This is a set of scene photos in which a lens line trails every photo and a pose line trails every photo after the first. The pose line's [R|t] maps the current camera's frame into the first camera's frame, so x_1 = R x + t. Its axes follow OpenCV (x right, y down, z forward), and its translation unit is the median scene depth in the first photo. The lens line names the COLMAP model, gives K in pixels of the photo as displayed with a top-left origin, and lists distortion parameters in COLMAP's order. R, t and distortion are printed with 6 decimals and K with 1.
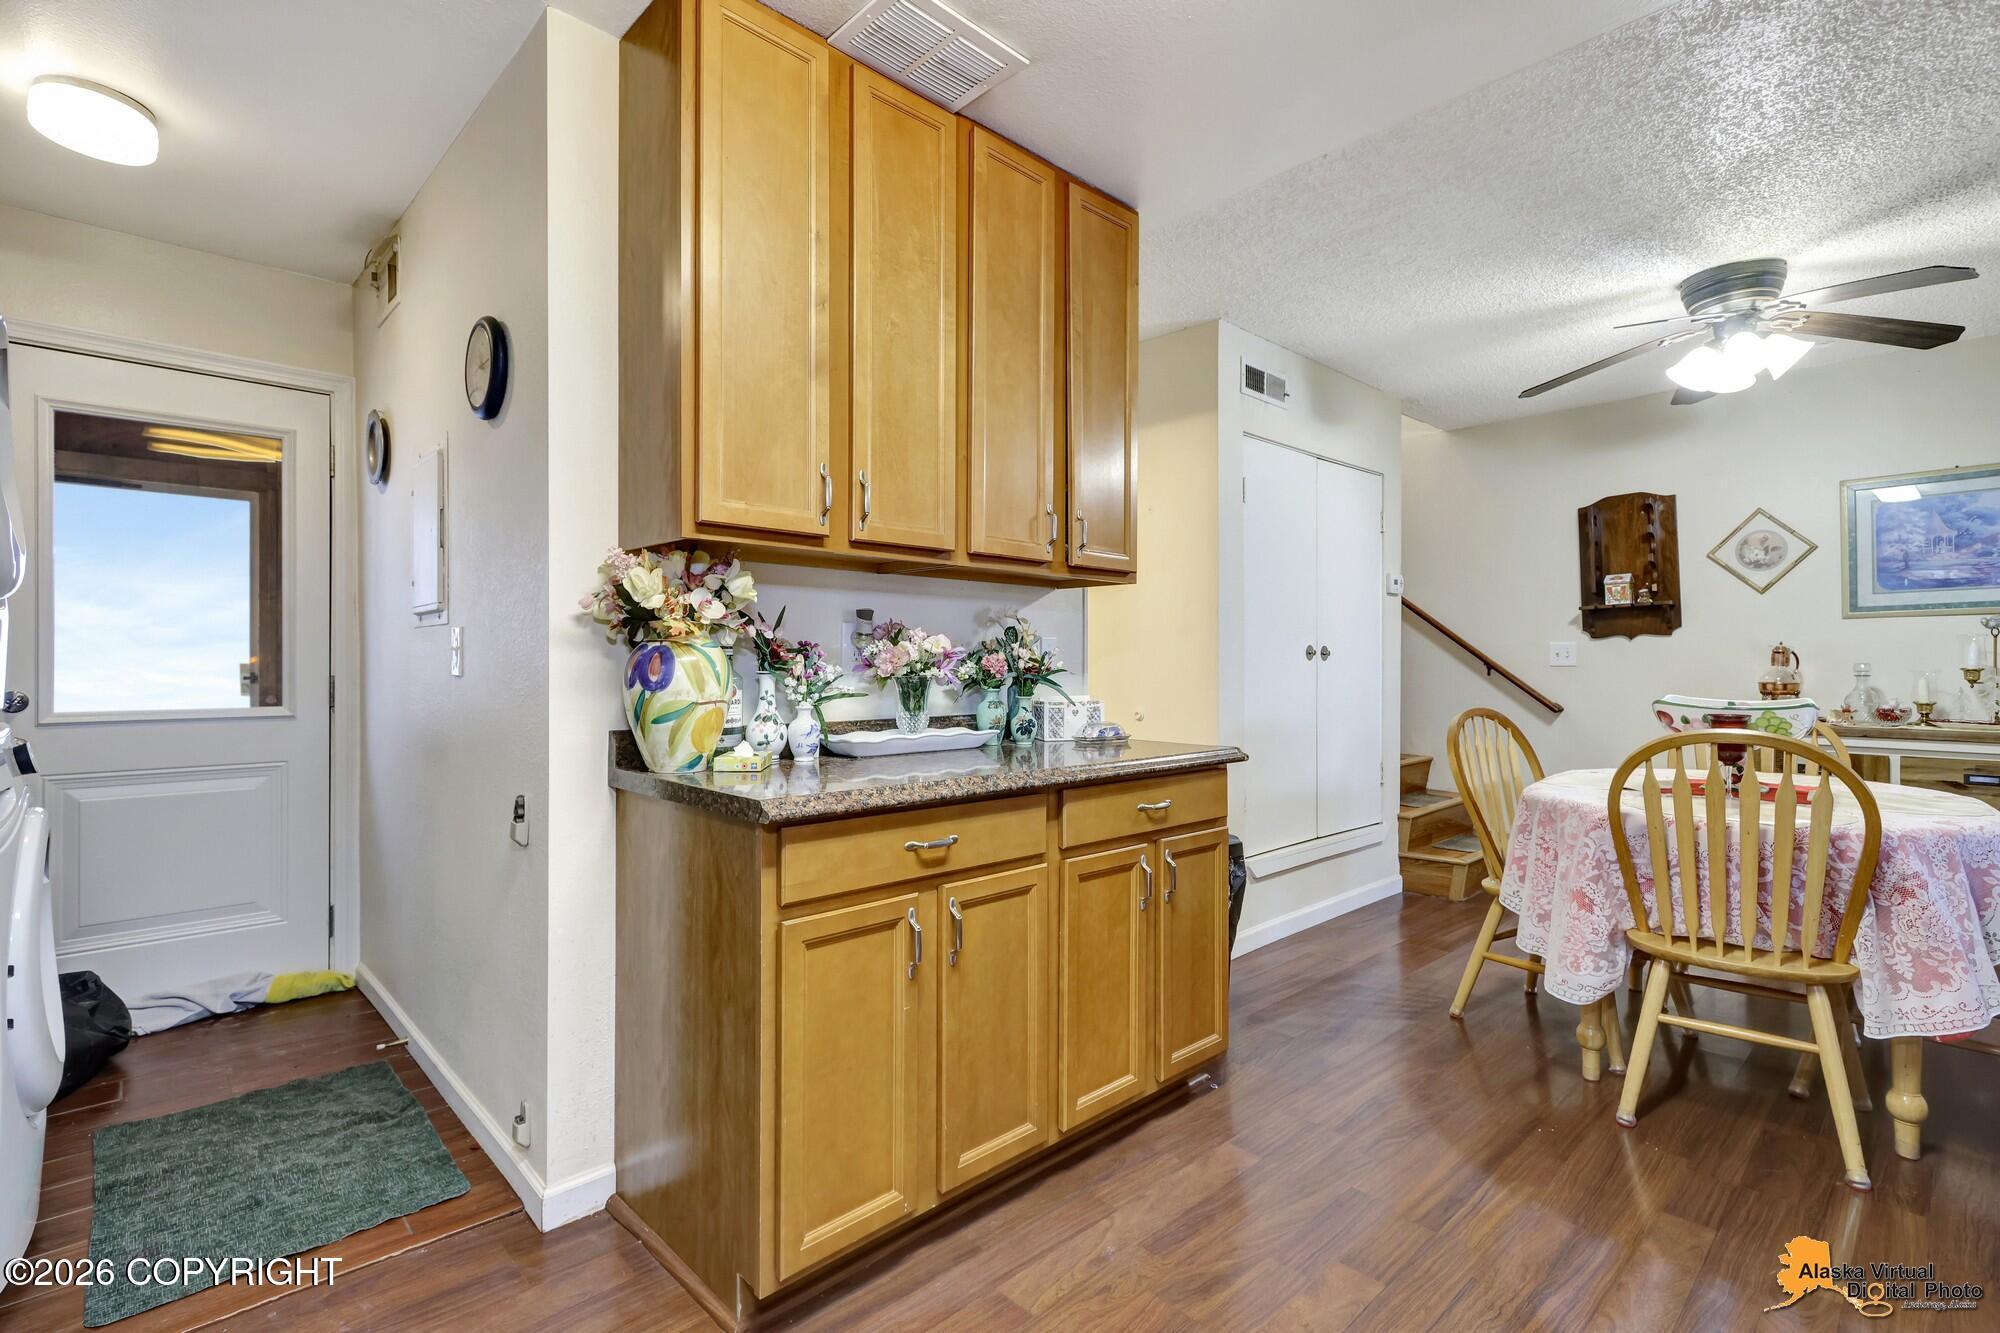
lens RADIAL K [[933.0, 0, 1000.0], [0, 933.0, 666.5], [0, 0, 1]] dist [0.000333, 0.000243]
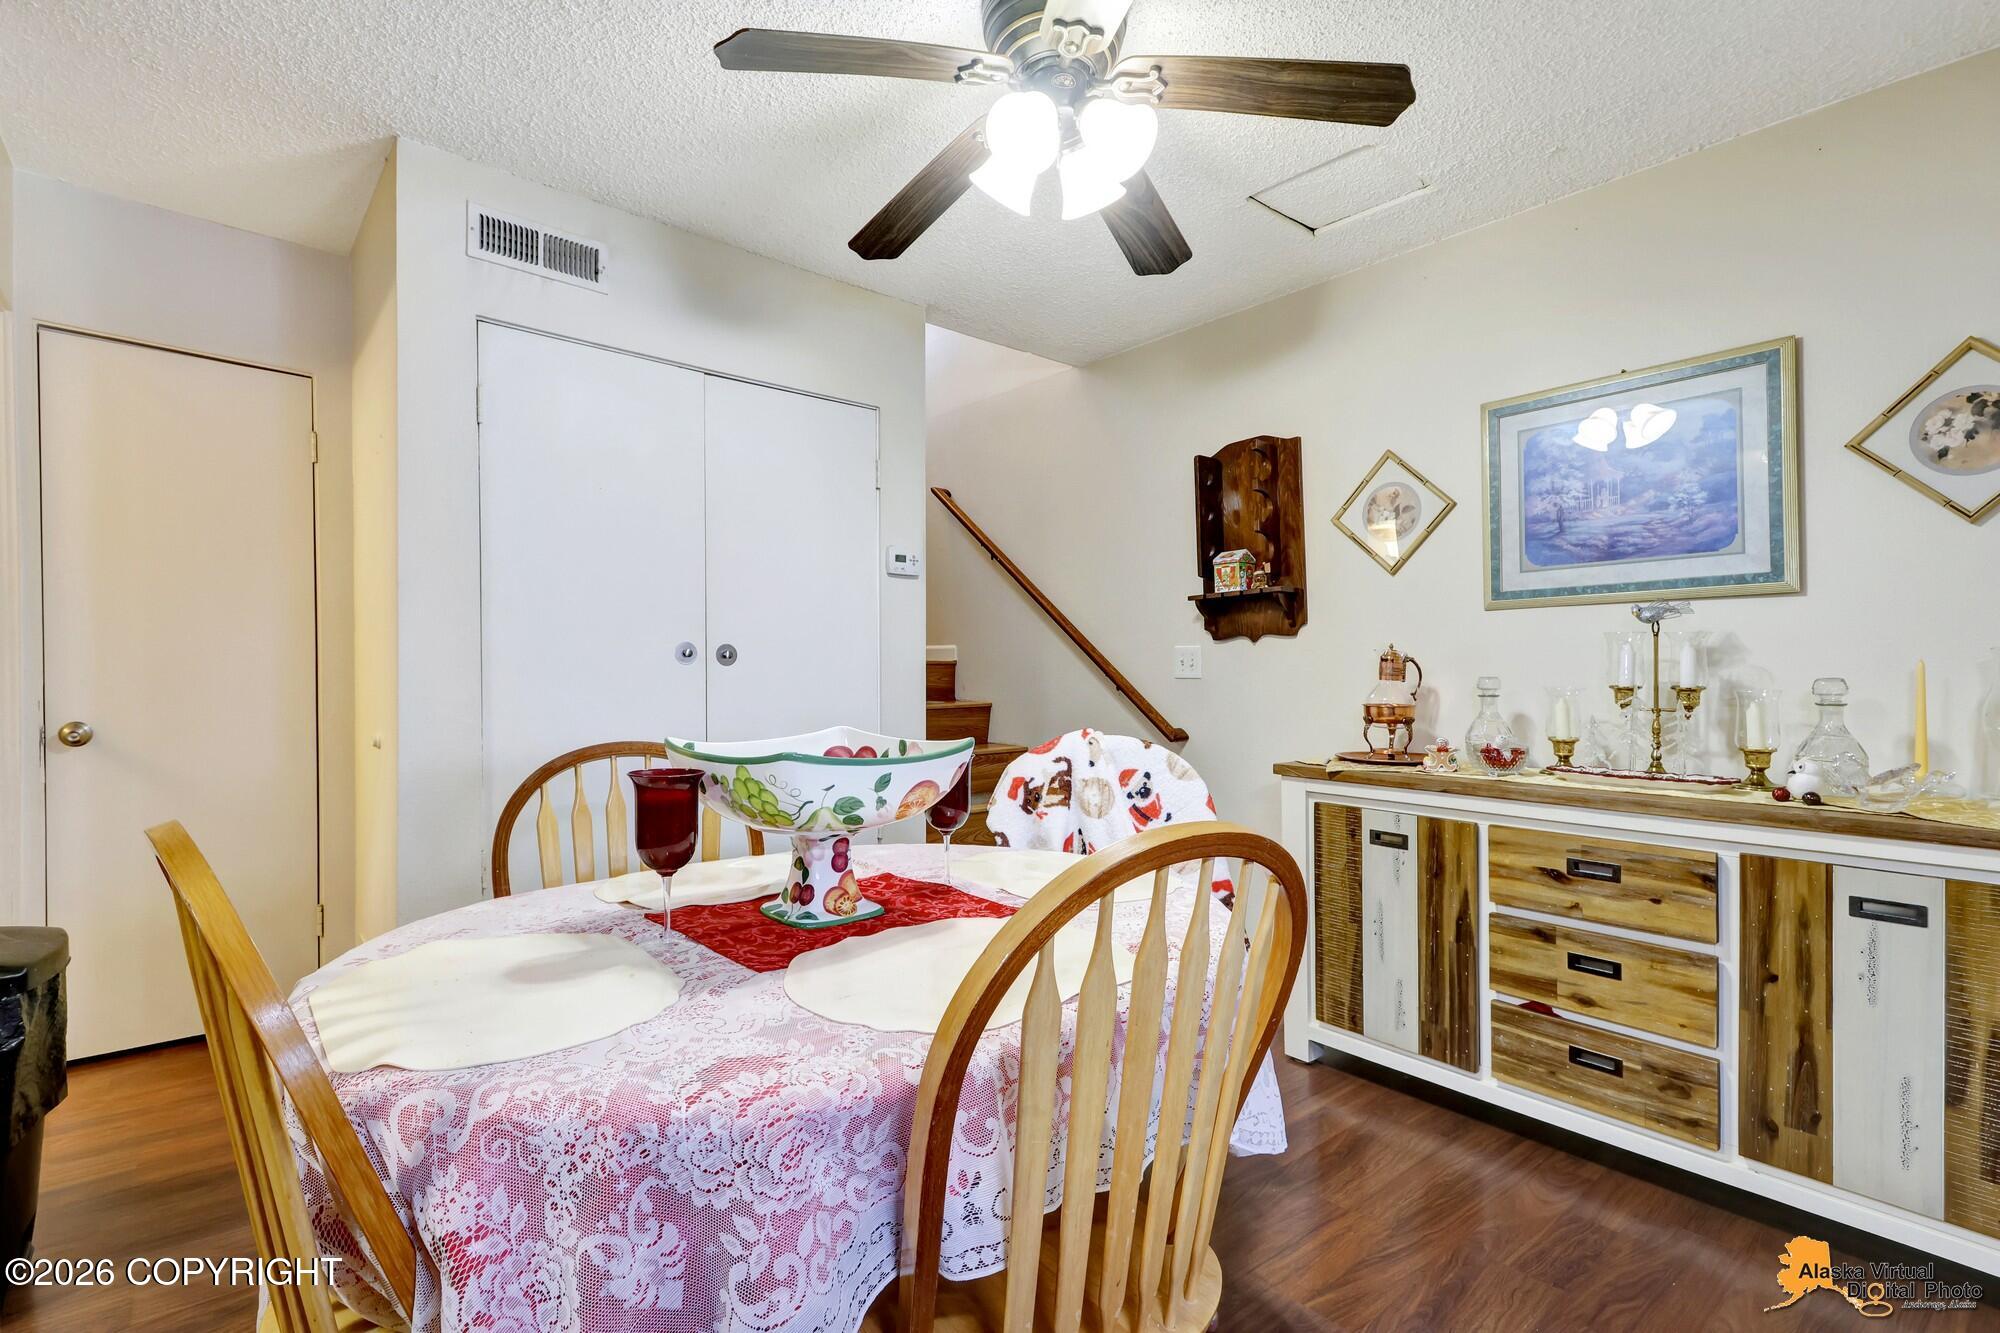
lens RADIAL K [[935.1, 0, 1000.0], [0, 935.1, 666.5], [0, 0, 1]] dist [0.023380, -0.000123]
pose [[0.998808, 0.009798, -0.047820, 0.598102], [-0.010383, 0.999874, -0.012000, 0.000767], [0.047697, 0.012482, 0.998784, 0.315893]]
